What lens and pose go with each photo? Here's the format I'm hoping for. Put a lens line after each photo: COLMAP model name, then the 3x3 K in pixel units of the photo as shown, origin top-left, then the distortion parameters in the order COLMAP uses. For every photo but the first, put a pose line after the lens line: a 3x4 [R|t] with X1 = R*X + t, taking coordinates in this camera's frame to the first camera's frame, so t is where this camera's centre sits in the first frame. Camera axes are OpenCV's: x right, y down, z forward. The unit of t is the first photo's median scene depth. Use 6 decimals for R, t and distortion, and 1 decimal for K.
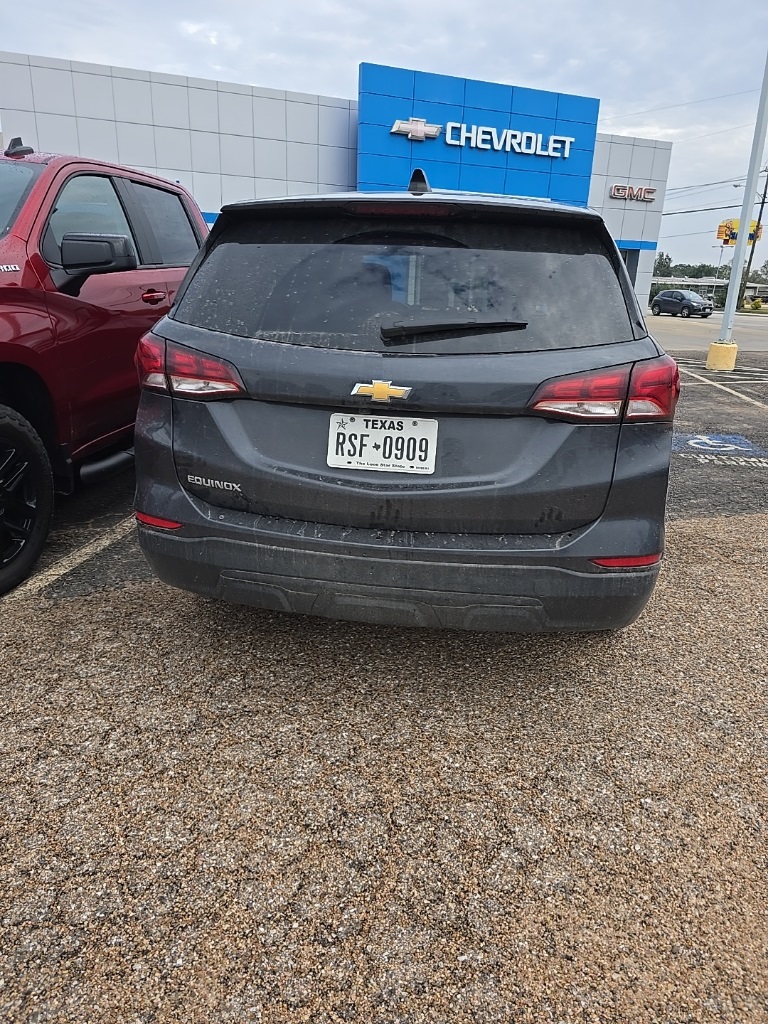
lens RADIAL K [[677.8, 0, 390.2], [0, 677.8, 513.0], [0, 0, 1]] dist [0.046651, -0.026687]
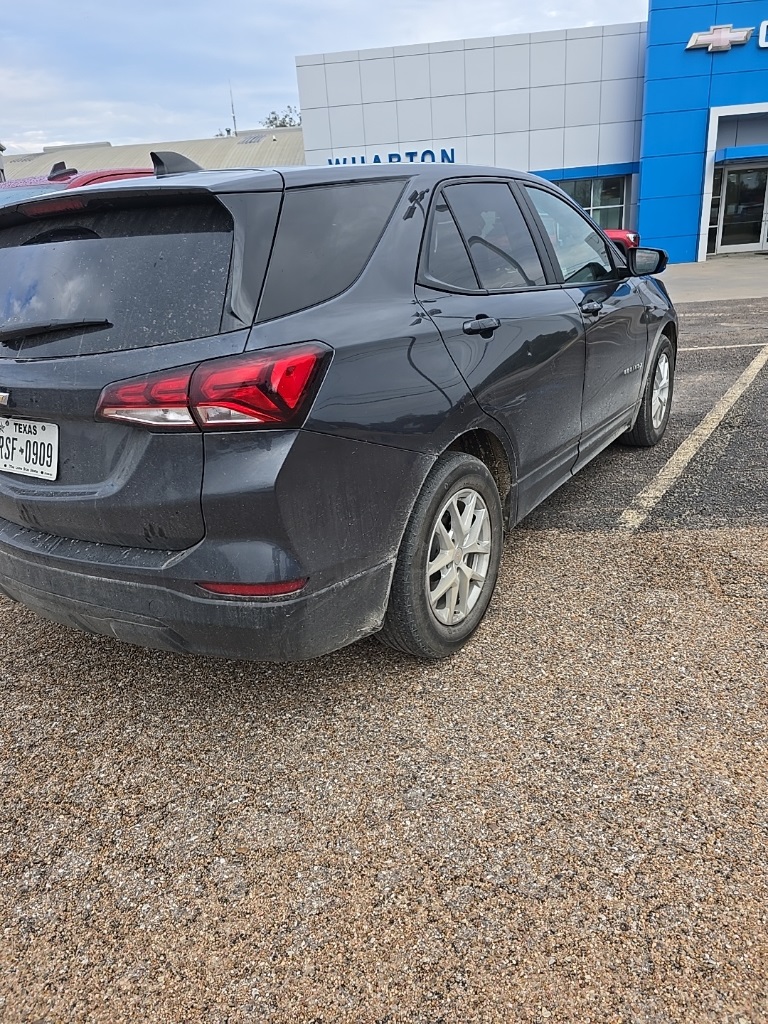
lens RADIAL K [[677.8, 0, 388.7], [0, 677.8, 514.4], [0, 0, 1]] dist [0.046651, -0.026687]
pose [[0.904651, 0.061606, -0.421676, 0.895456], [-0.038592, 0.997273, 0.062906, -0.087624], [0.424402, -0.040635, 0.904562, 0.303849]]
